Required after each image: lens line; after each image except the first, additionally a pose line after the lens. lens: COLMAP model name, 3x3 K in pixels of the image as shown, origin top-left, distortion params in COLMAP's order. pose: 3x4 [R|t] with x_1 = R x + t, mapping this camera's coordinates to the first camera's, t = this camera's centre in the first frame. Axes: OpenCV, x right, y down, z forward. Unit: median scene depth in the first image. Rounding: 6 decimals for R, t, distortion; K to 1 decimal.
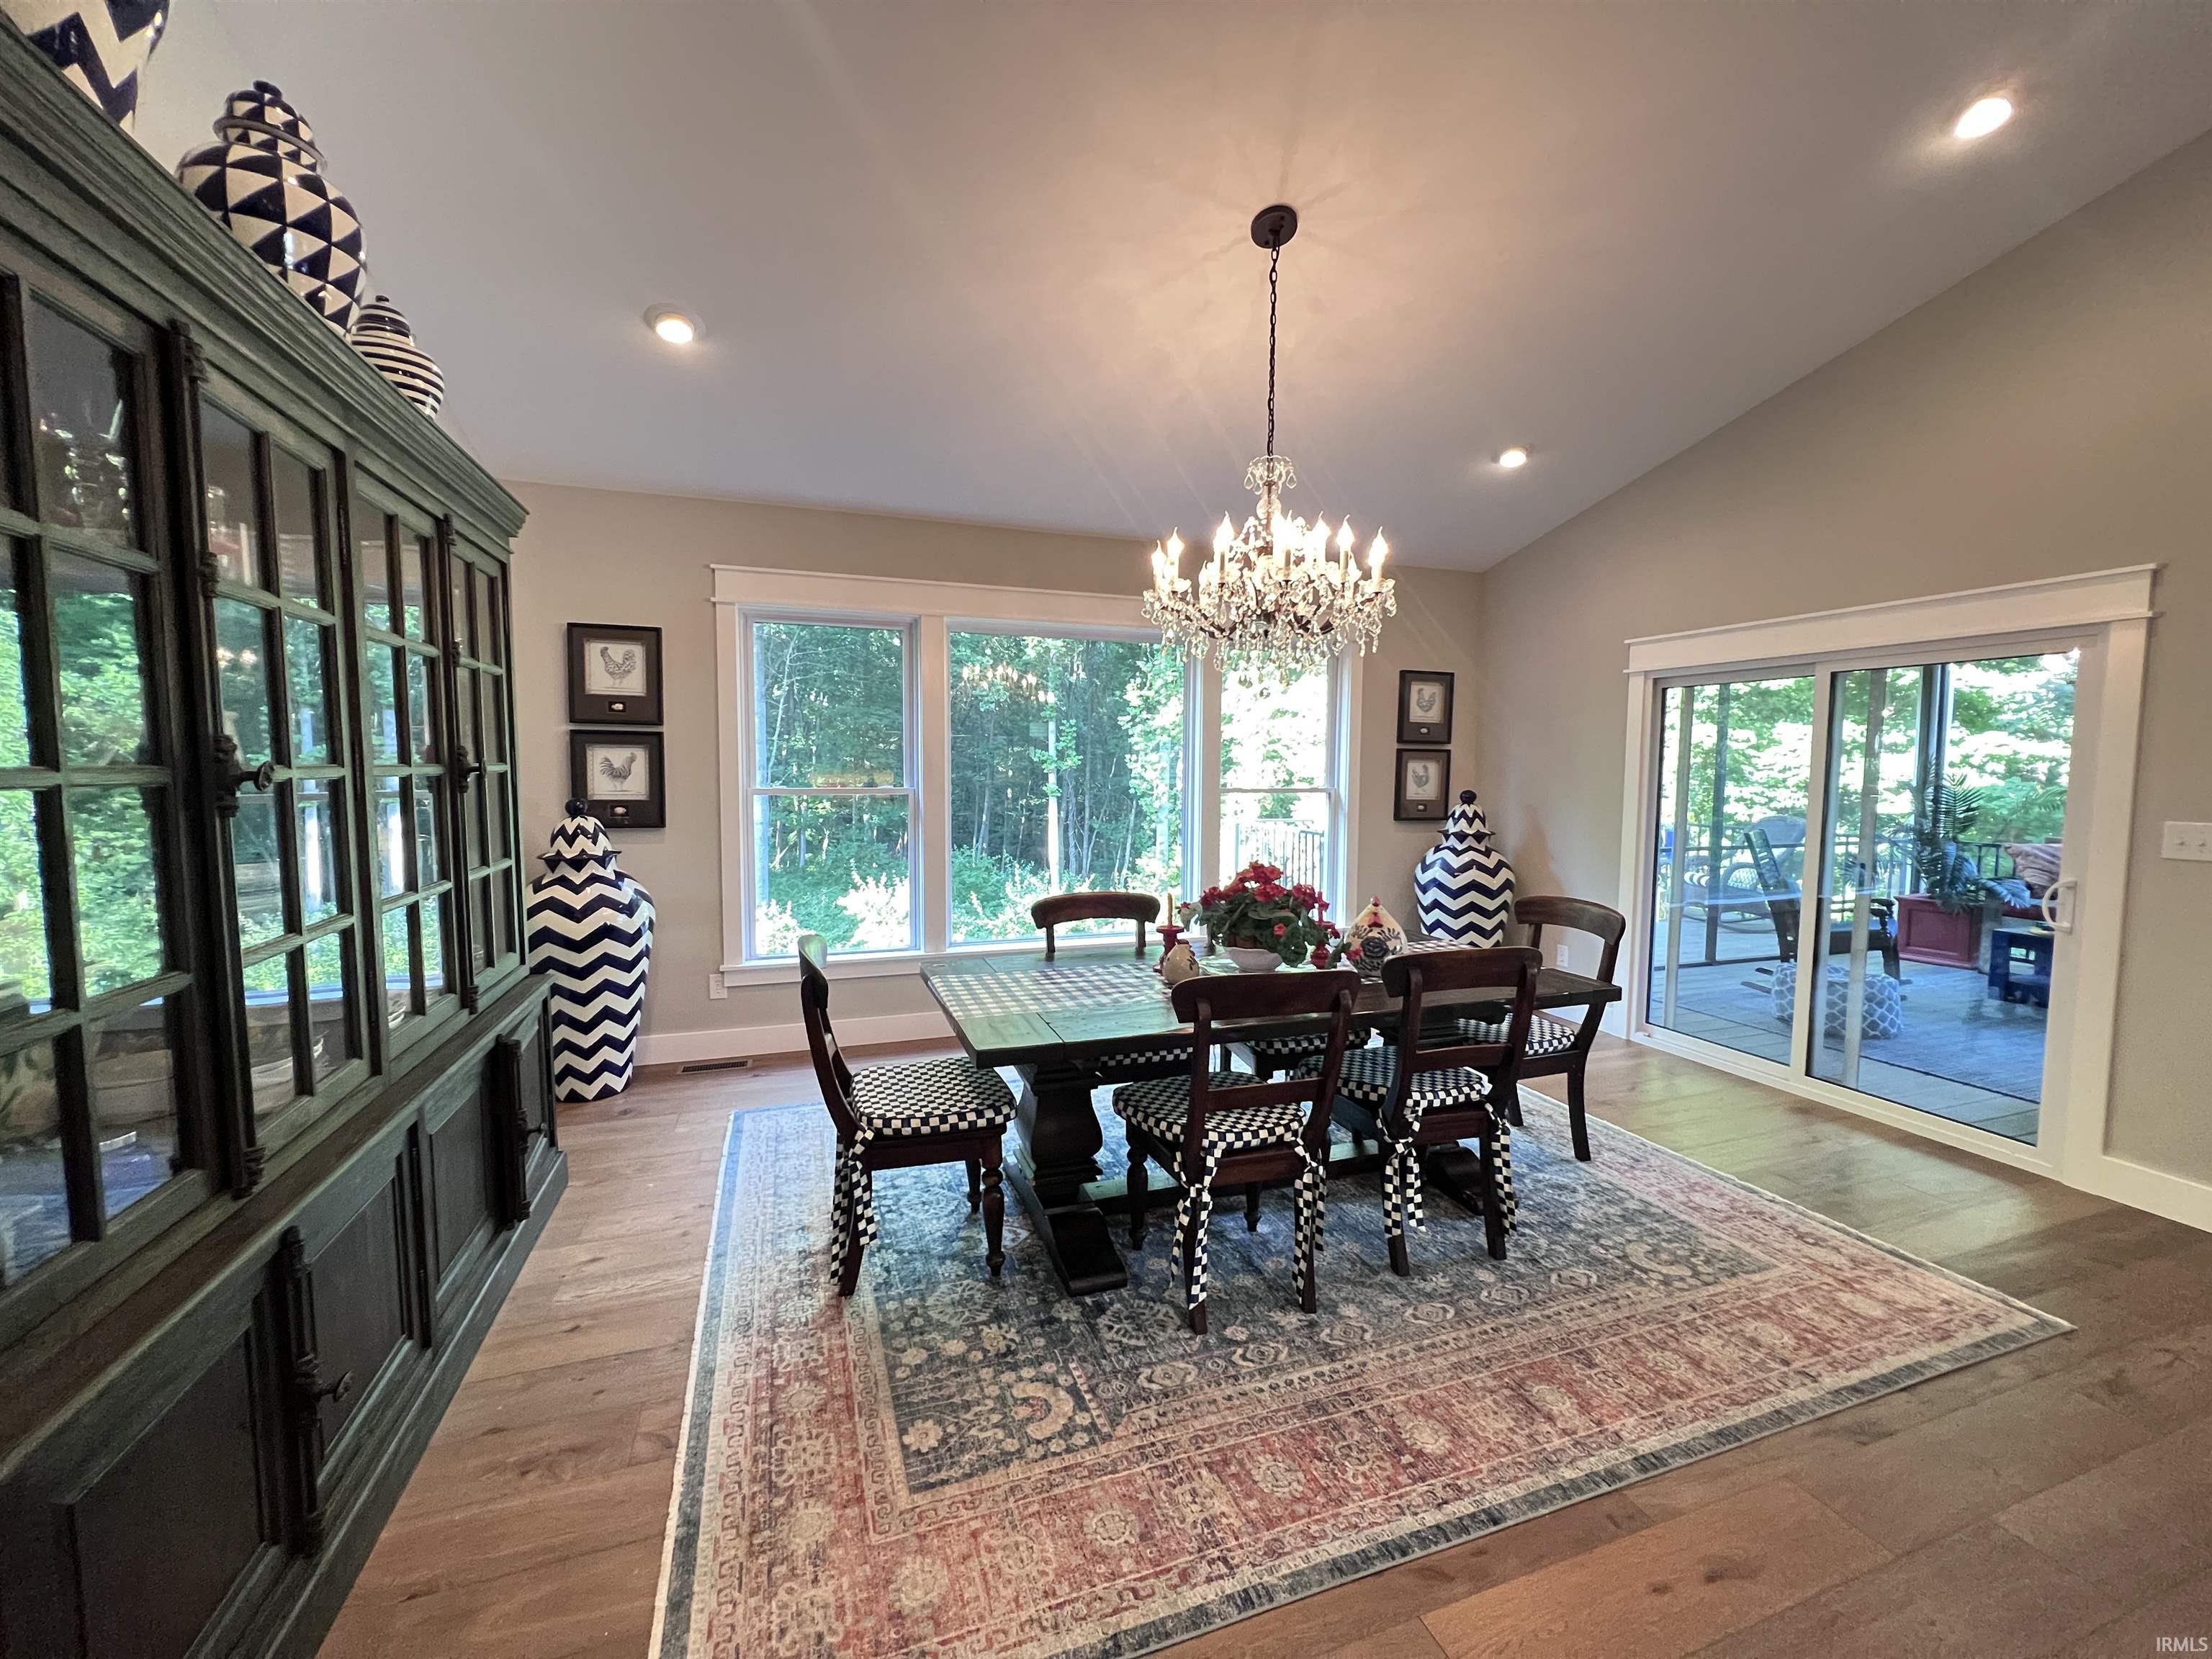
lens RADIAL K [[884.8, 0, 1114.2], [0, 884.8, 833.6], [0, 0, 1]] dist [-0.003605, 0.000596]
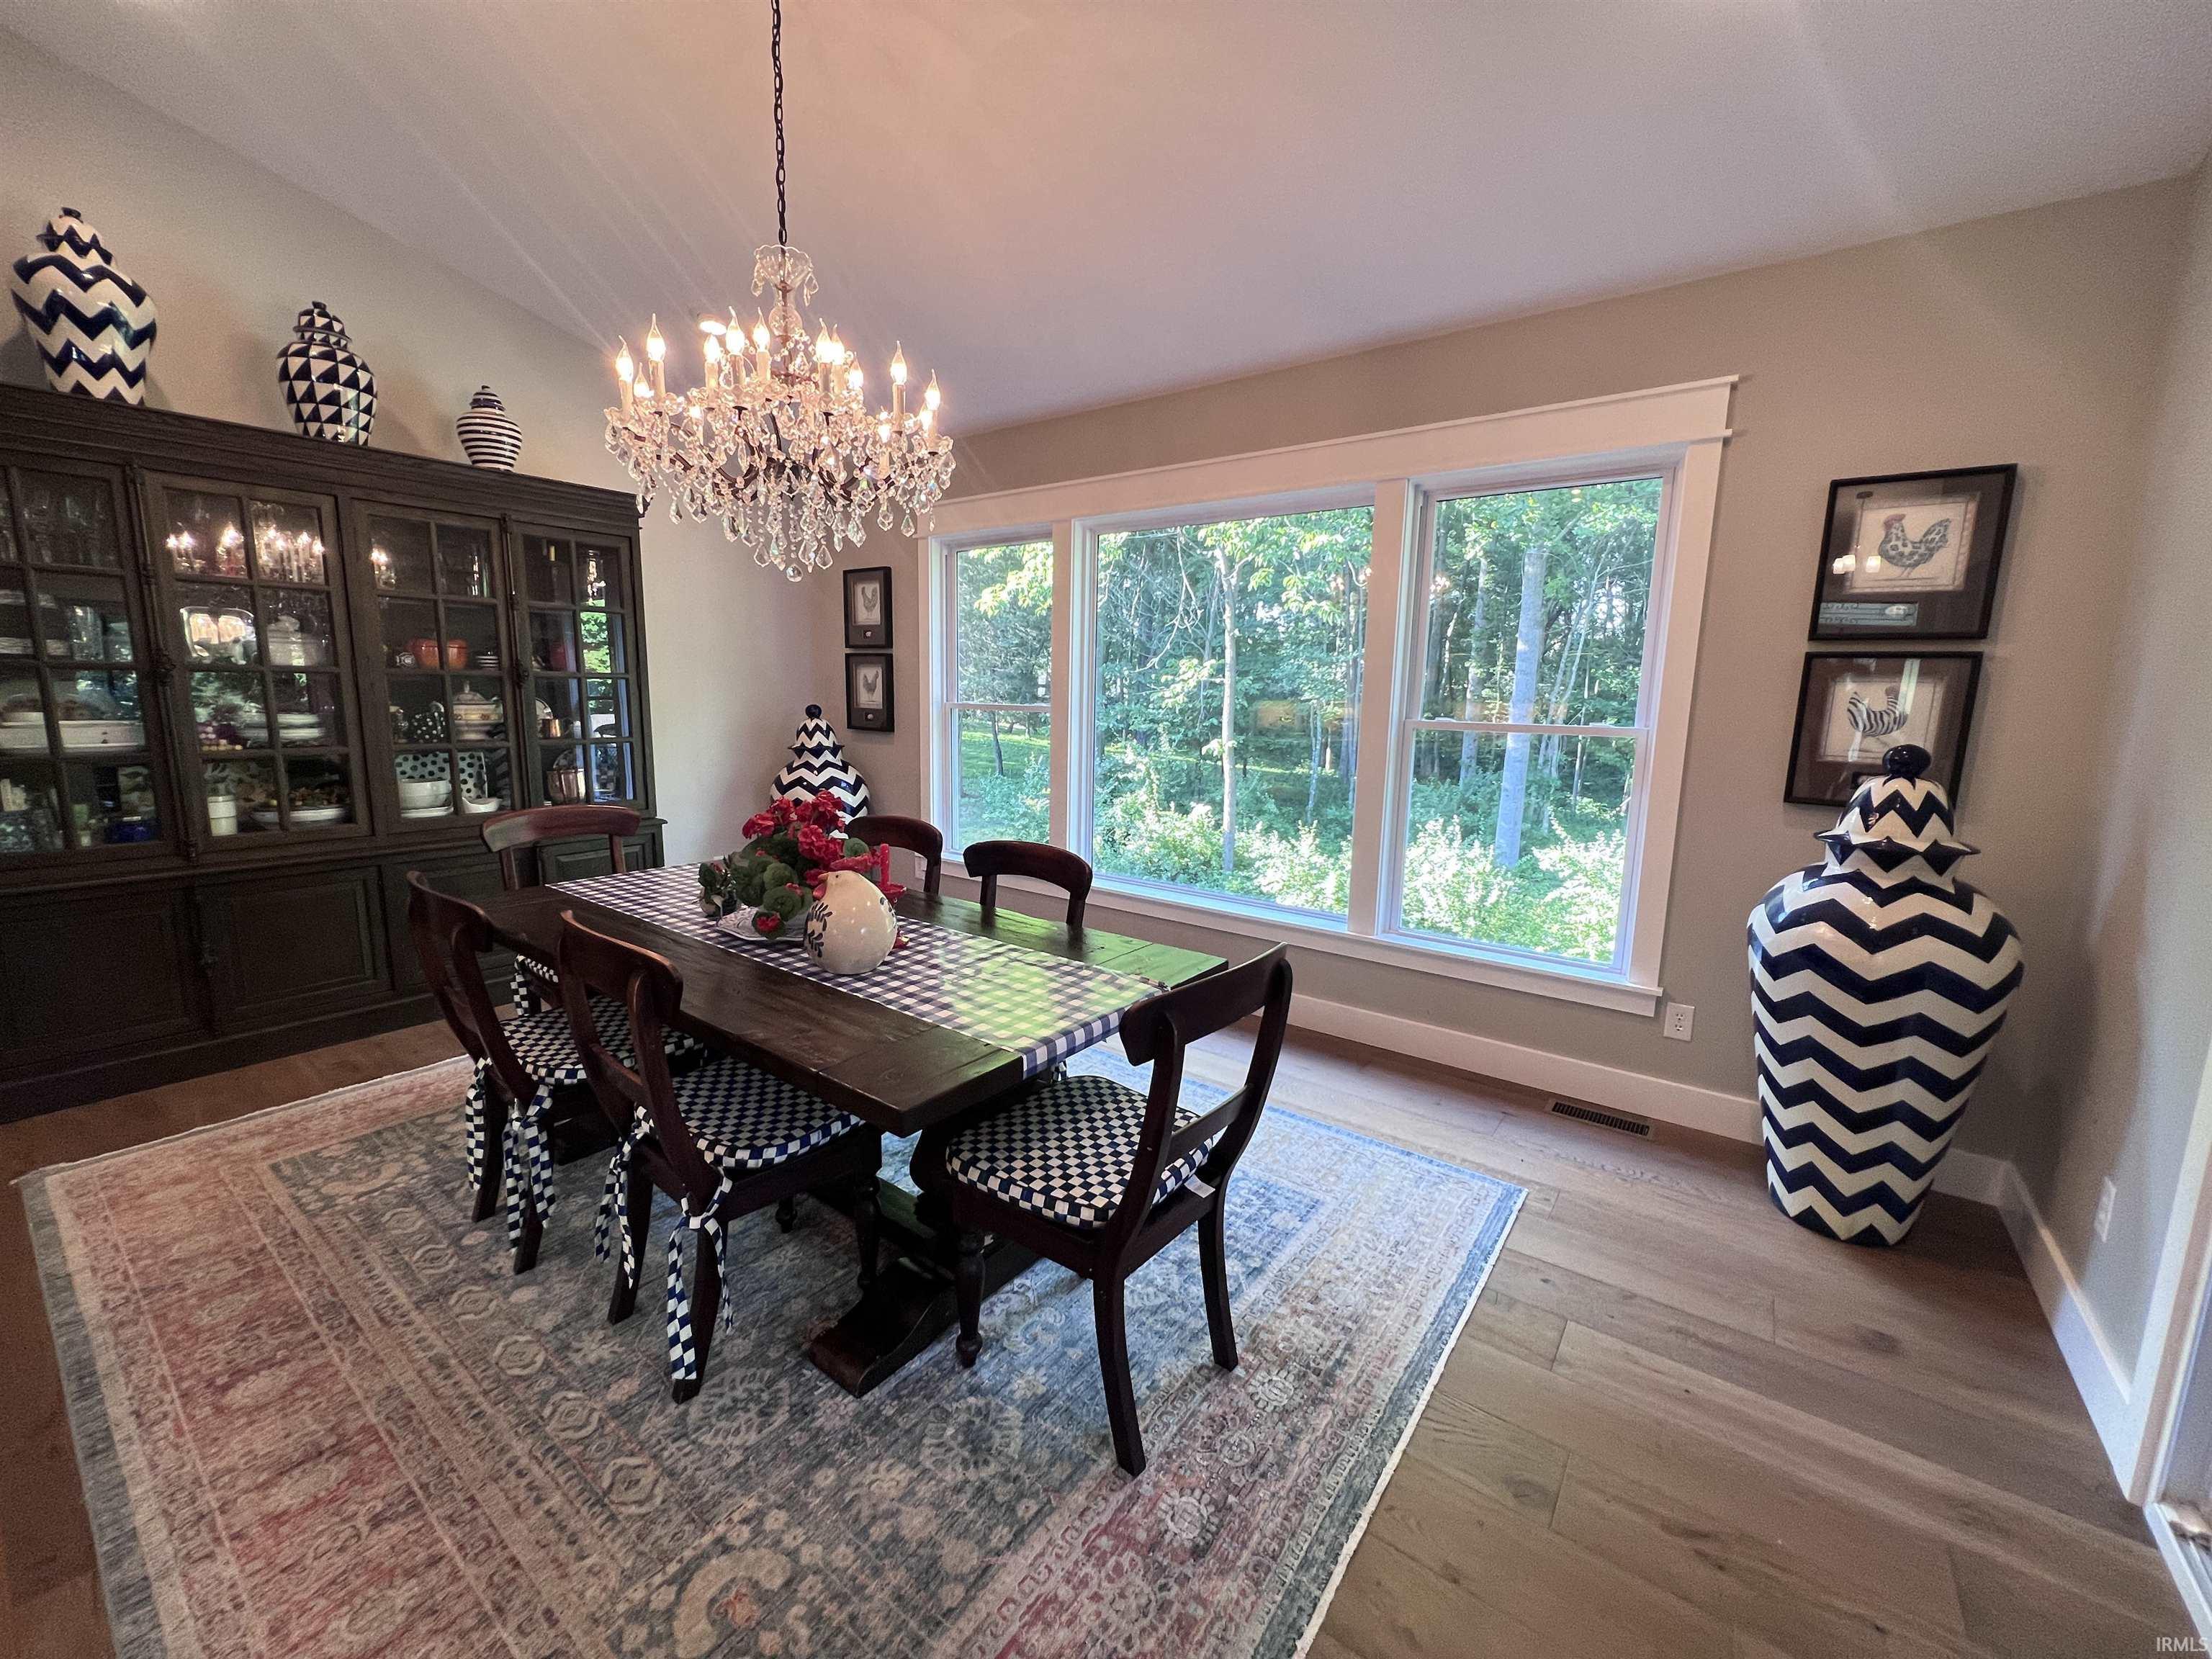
lens RADIAL K [[884.8, 0, 1113.8], [0, 884.8, 827.0], [0, 0, 1]] dist [-0.003605, 0.000596]
pose [[0.548931, 0.137373, -0.824502, 0.784693], [-0.074098, 0.990516, 0.115701, -0.044980], [0.832577, -0.002417, 0.553905, 0.626654]]
